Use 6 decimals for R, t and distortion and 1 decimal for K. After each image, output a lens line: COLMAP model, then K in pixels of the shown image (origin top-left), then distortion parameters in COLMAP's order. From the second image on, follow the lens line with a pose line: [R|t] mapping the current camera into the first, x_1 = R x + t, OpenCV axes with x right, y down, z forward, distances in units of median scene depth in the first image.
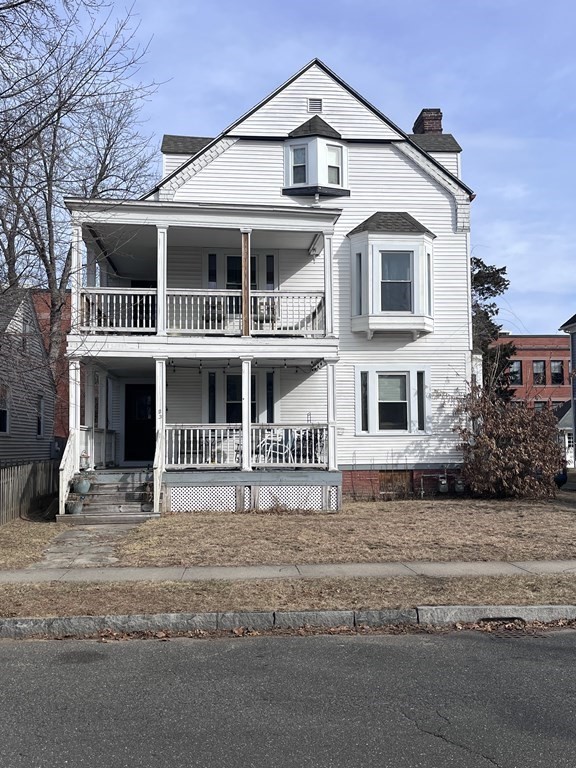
lens RADIAL K [[788.9, 0, 288.8], [0, 788.9, 383.8], [0, 0, 1]] dist [-0.001888, 0.000000]
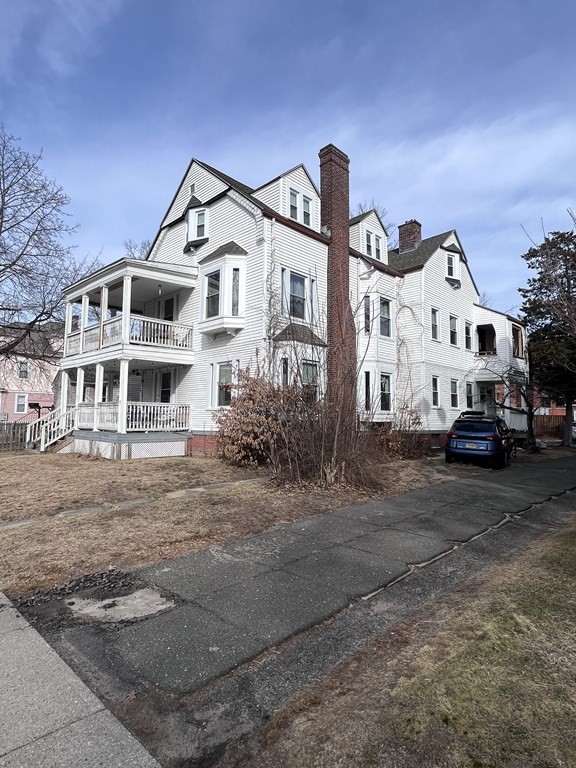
lens RADIAL K [[430.8, 0, 287.9], [0, 430.8, 379.0], [0, 0, 1]] dist [-0.001151, -0.000087]
pose [[0.658732, -0.055647, -0.750317, 0.778515], [0.052881, 0.998219, -0.027606, 0.041039], [0.750517, -0.021493, 0.660501, 0.615015]]
